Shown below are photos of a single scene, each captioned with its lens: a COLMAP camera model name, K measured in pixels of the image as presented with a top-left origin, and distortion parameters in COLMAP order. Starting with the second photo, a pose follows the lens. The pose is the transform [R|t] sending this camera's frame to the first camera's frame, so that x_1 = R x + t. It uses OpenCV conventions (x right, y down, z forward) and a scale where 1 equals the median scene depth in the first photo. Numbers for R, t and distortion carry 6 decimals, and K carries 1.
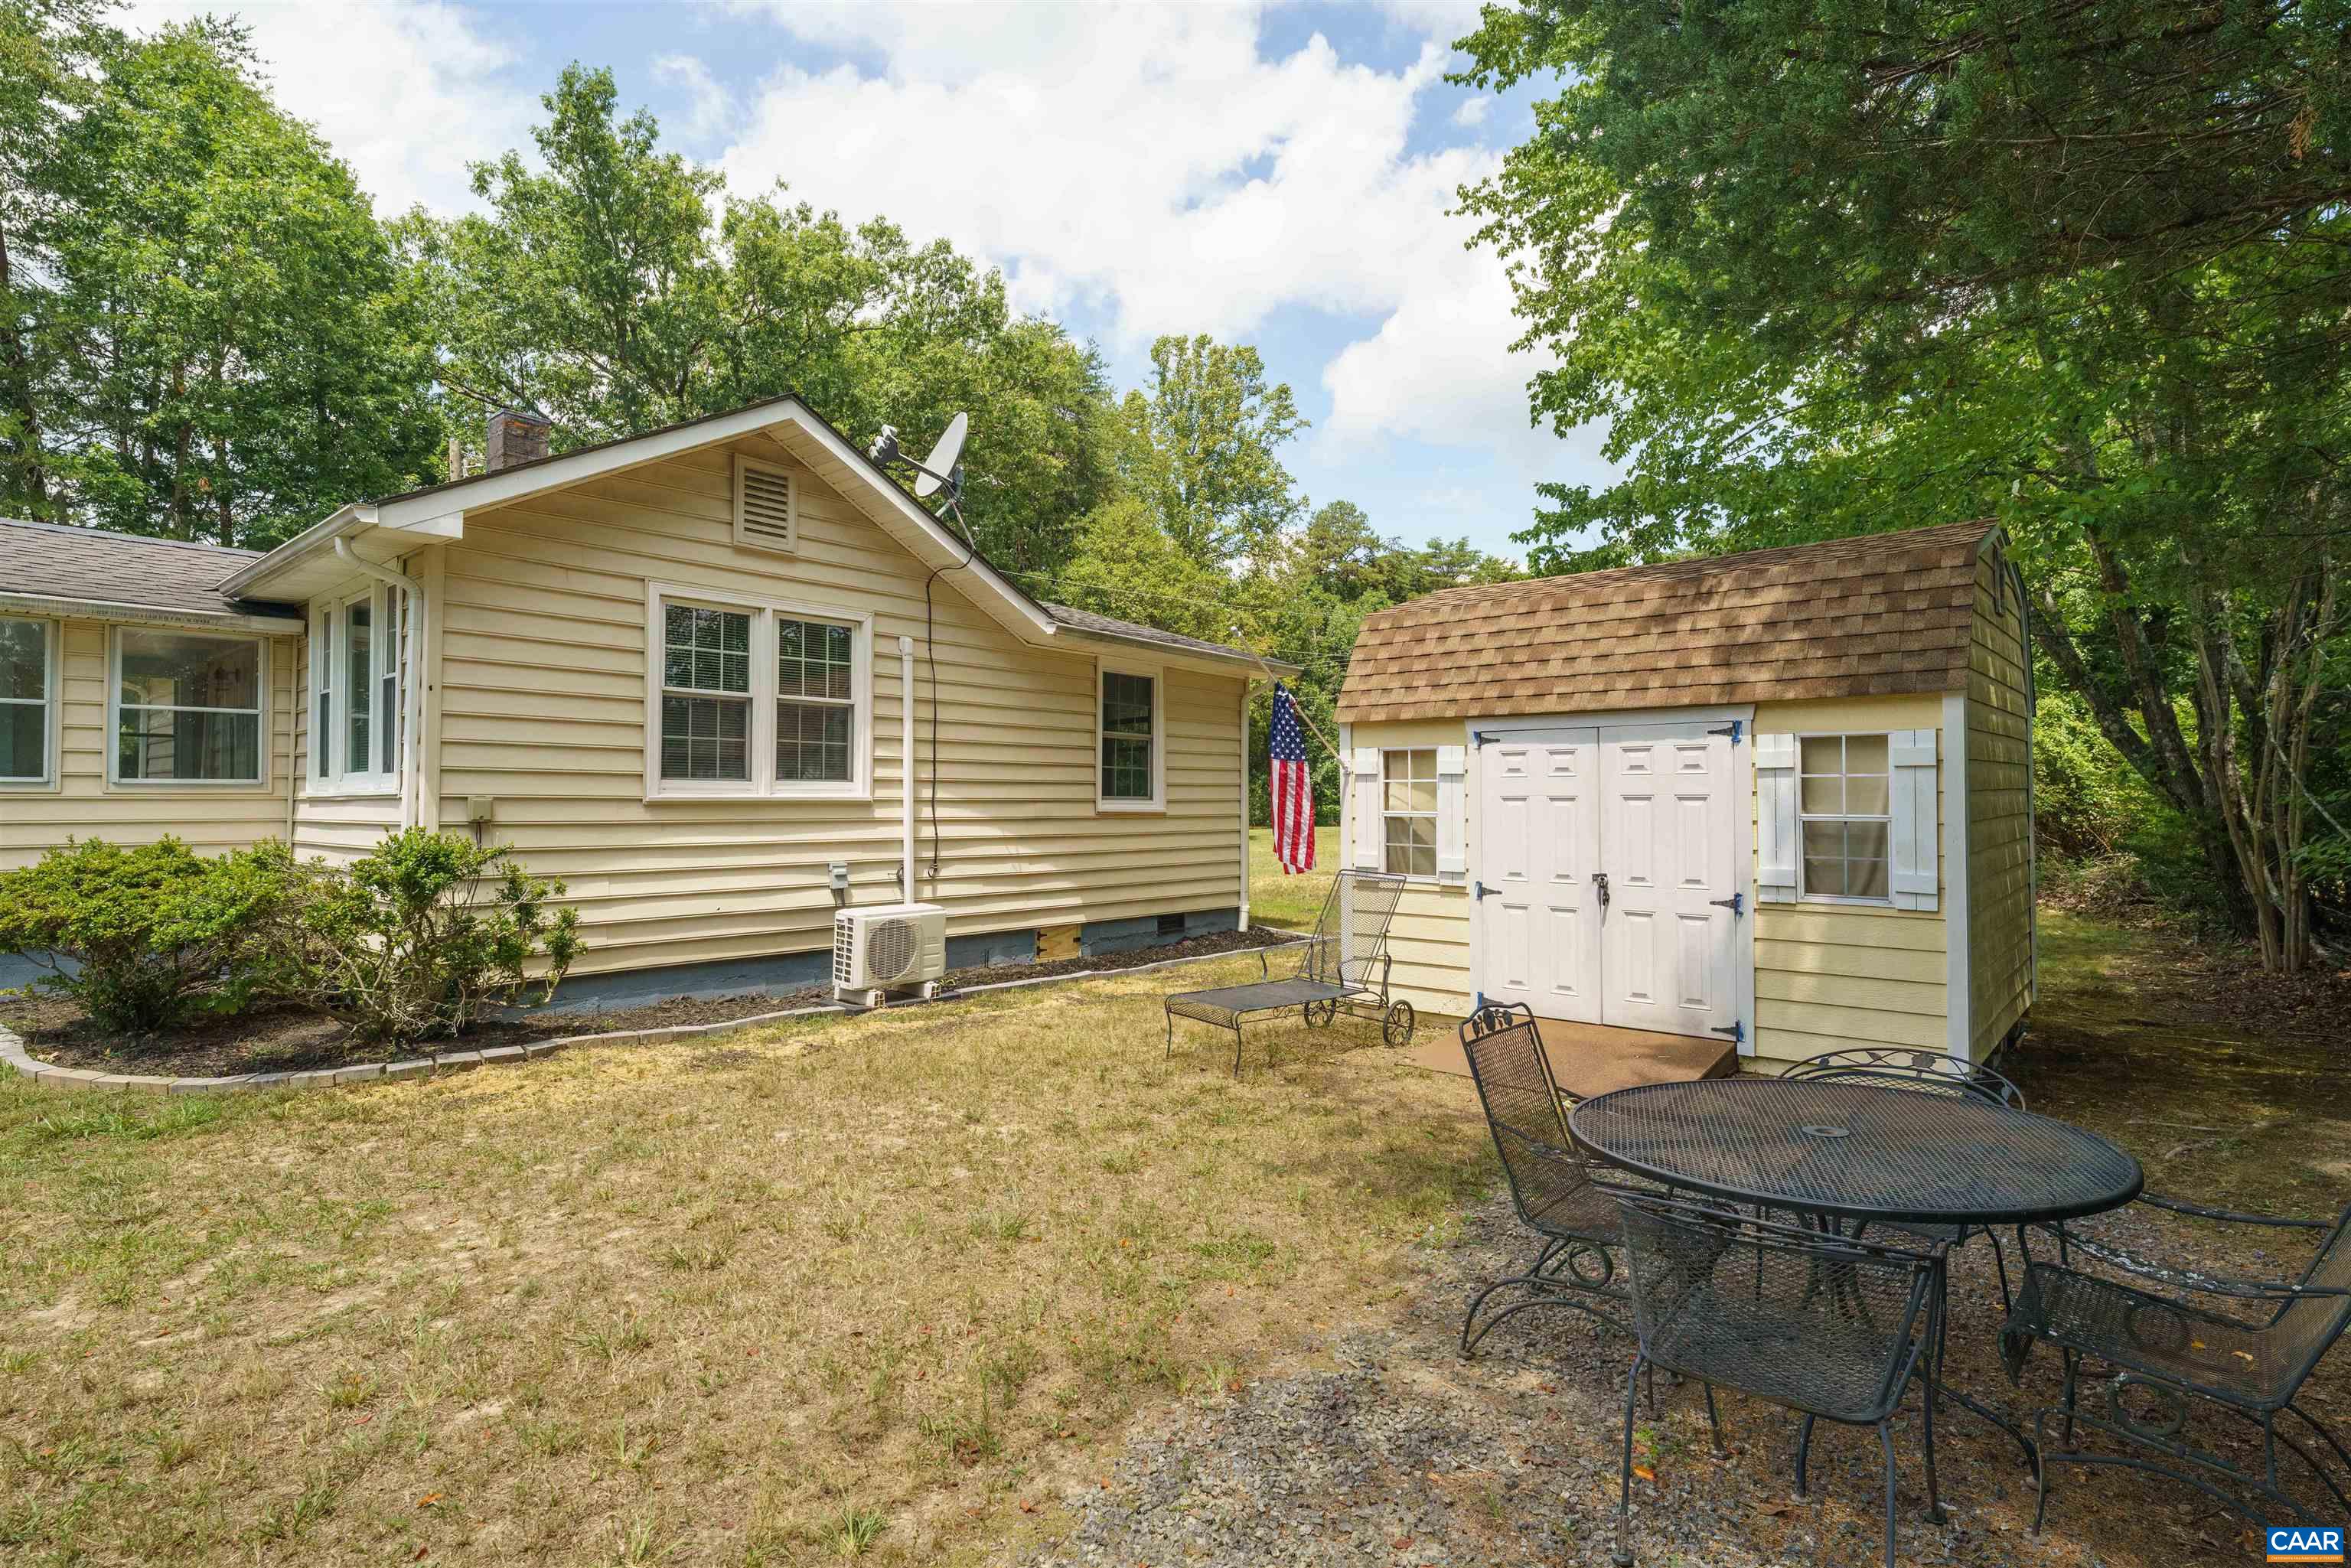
lens RADIAL K [[1183.1, 0, 1175.1], [0, 1183.1, 775.7], [0, 0, 1]] dist [0.005191, 0.000965]
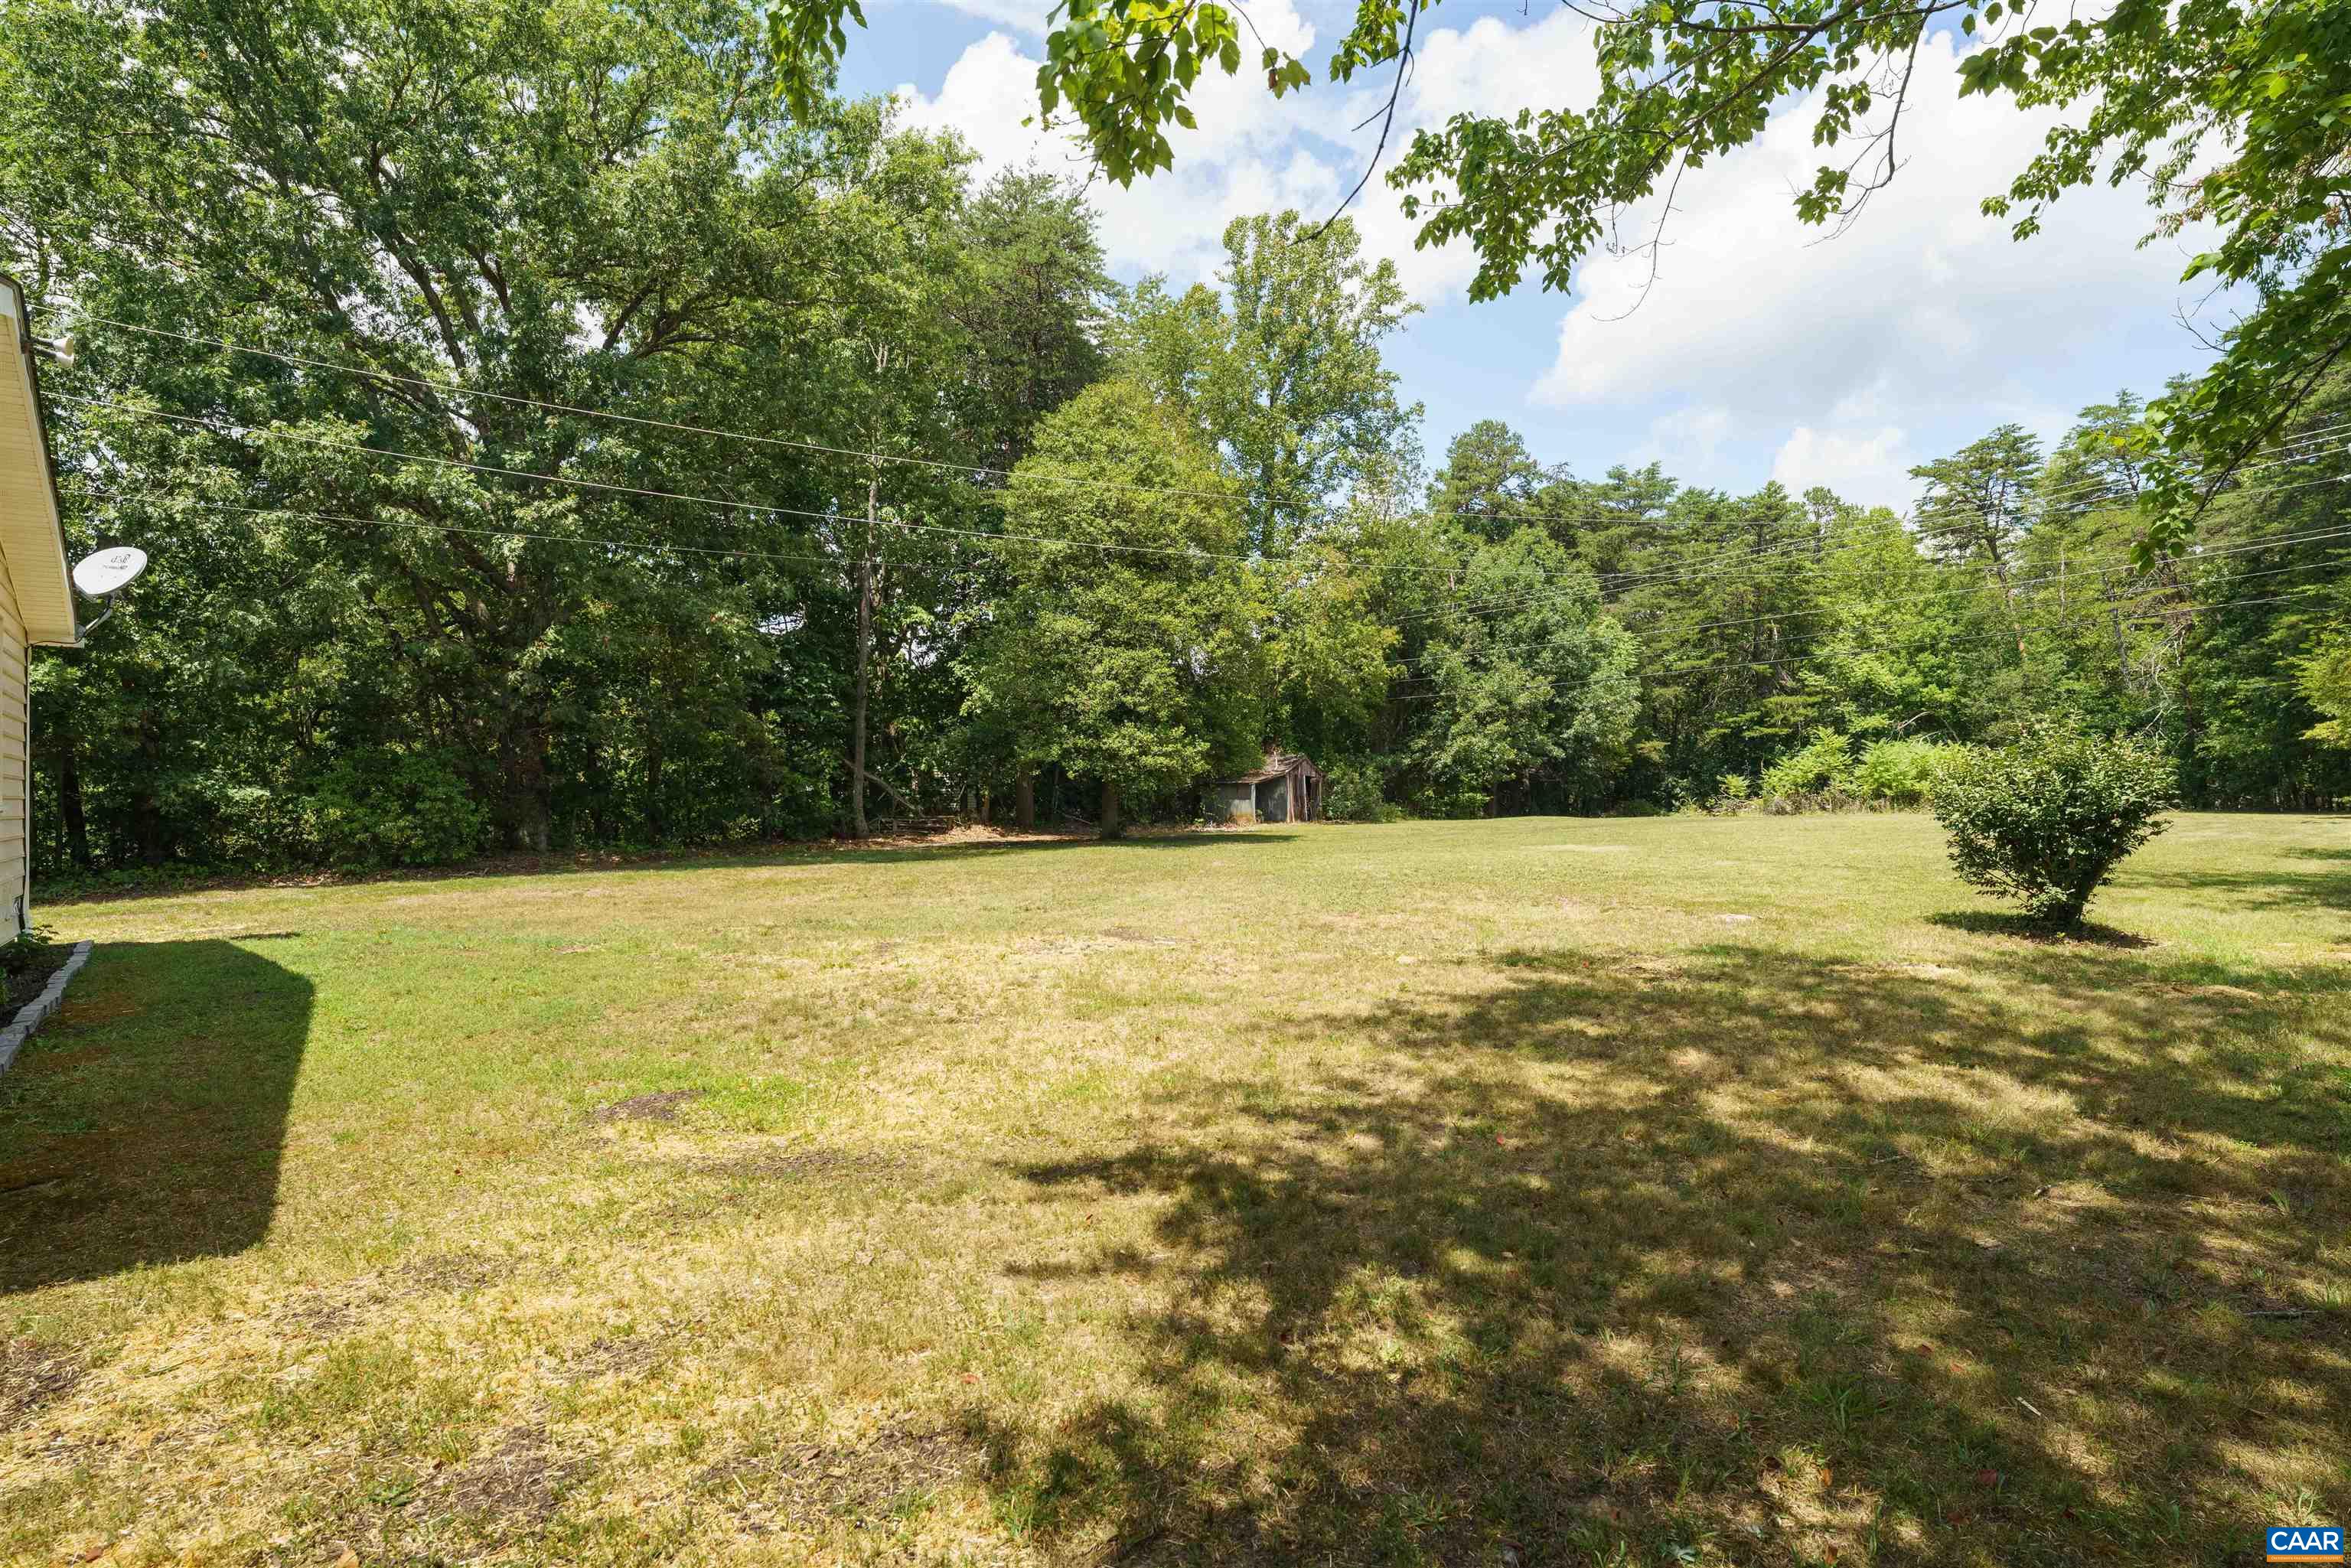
lens RADIAL K [[1183.1, 0, 1179.4], [0, 1183.1, 773.0], [0, 0, 1]] dist [0.005191, 0.000965]
pose [[0.984237, -0.010214, -0.176558, 0.092273], [0.011735, 0.999902, 0.007575, 0.003274], [0.176463, -0.009527, 0.984261, 0.197065]]
